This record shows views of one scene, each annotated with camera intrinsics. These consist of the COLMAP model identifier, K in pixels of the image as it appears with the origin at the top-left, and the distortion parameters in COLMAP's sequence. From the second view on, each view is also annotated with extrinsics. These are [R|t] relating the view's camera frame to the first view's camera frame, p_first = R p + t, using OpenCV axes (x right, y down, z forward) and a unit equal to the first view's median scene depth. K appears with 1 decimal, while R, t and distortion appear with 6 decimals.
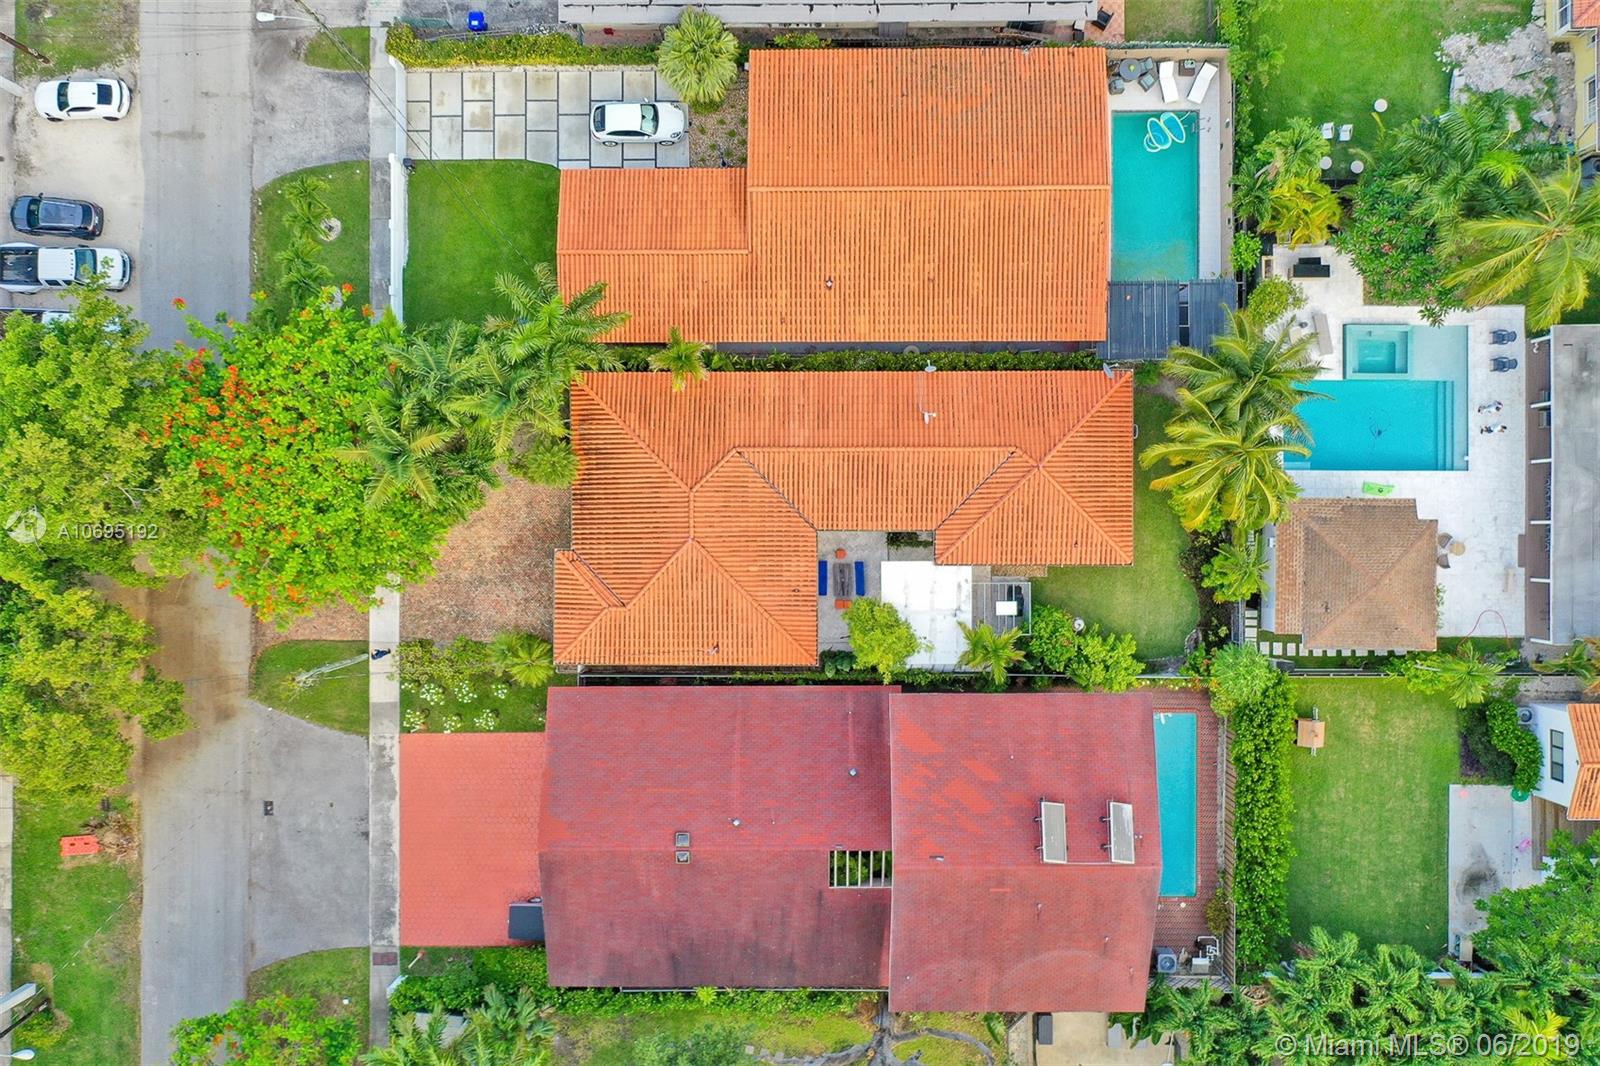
lens RADIAL K [[1286.0, 0, 792.2], [0, 1286.0, 544.3], [0, 0, 1]] dist [0.014155, 0.012189]
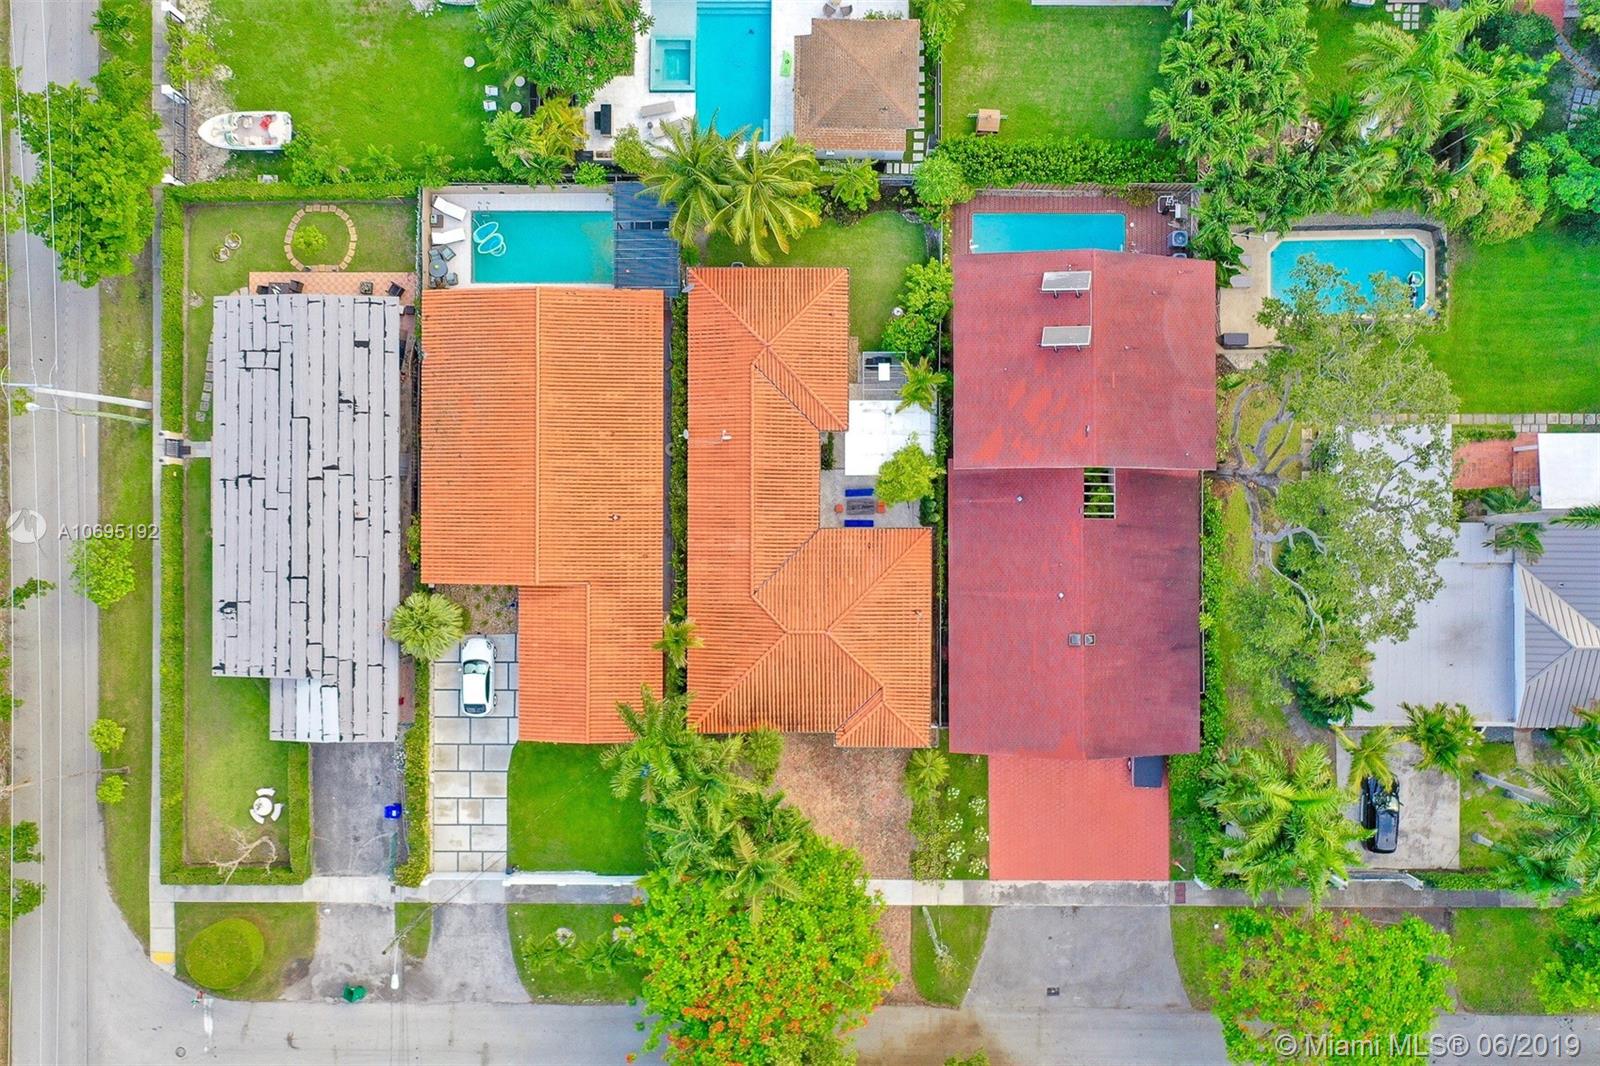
lens RADIAL K [[1286.0, 0, 792.2], [0, 1286.0, 544.3], [0, 0, 1]] dist [0.014155, 0.012189]
pose [[0.002301, -0.999990, 0.003871, -0.000515], [0.999624, 0.002194, -0.027316, -0.003277], [0.027308, 0.003932, 0.999619, -0.207842]]
